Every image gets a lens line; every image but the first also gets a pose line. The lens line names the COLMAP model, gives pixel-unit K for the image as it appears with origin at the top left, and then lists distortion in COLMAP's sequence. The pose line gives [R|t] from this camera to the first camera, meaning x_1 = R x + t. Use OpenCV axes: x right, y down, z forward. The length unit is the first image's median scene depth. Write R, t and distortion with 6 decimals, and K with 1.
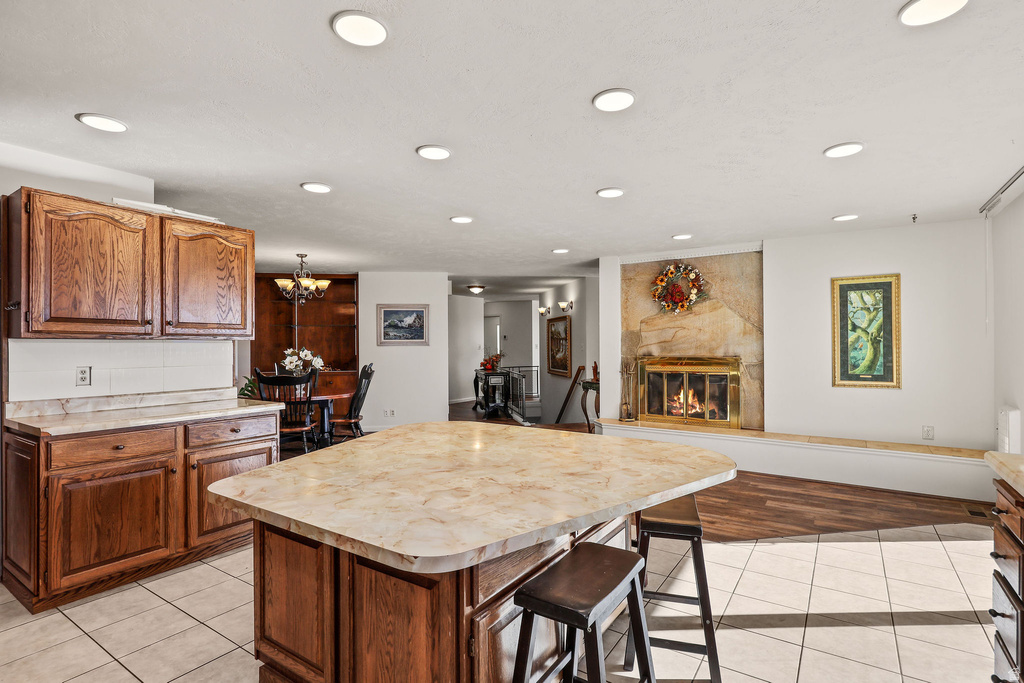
lens RADIAL K [[510.3, 0, 506.6], [0, 510.3, 340.7], [0, 0, 1]] dist [-0.003356, -0.000717]
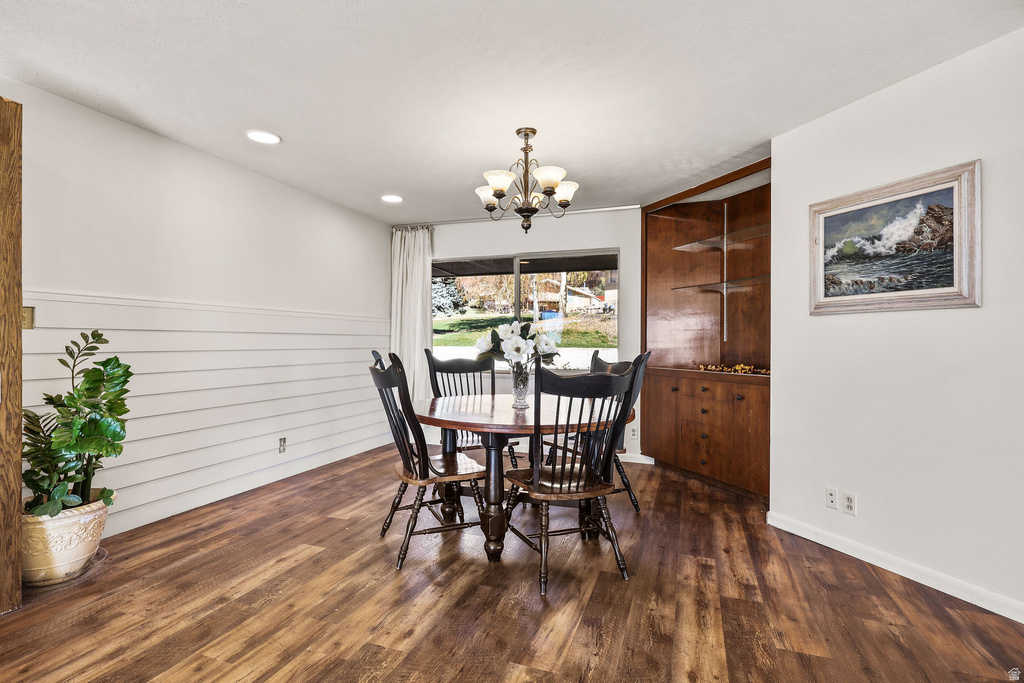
lens RADIAL K [[483.8, 0, 518.1], [0, 483.8, 340.9], [0, 0, 1]] dist [0.001676, -0.000481]
pose [[0.239665, 0.008167, -0.970821, 0.068474], [-0.000379, 0.999965, 0.008318, 0.039443], [0.970855, -0.001626, 0.239660, 1.048814]]
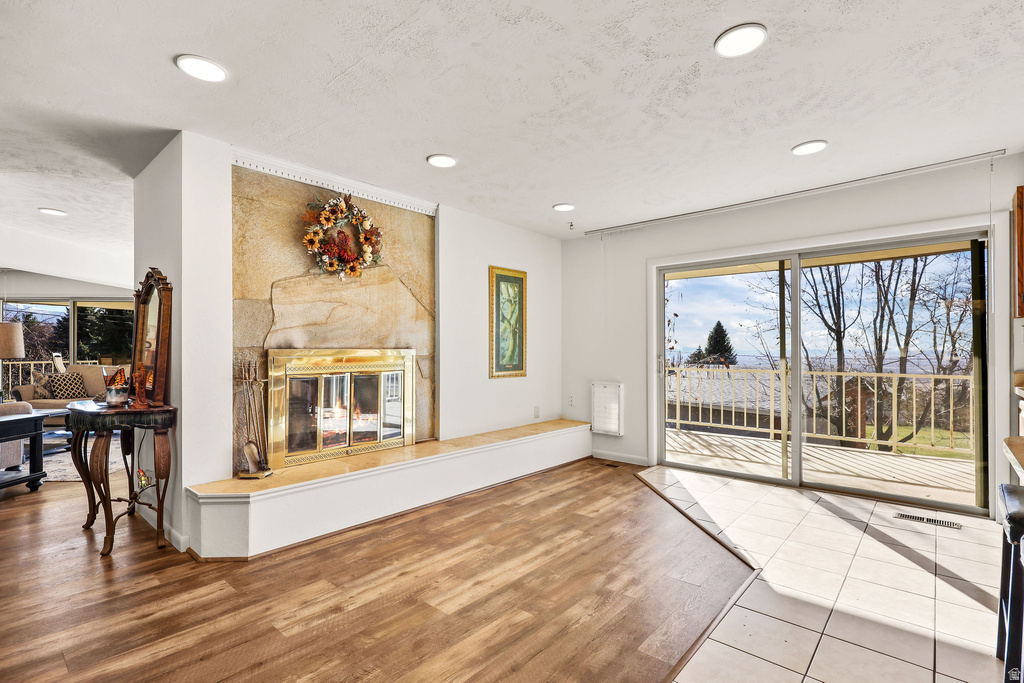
lens RADIAL K [[483.8, 0, 506.9], [0, 483.8, 345.2], [0, 0, 1]] dist [0.001676, -0.000481]
pose [[0.135215, 0.015270, 0.990699, -0.247794], [-0.004778, 0.999880, -0.014759, 0.039219], [-0.990805, -0.002738, 0.135271, 0.819122]]
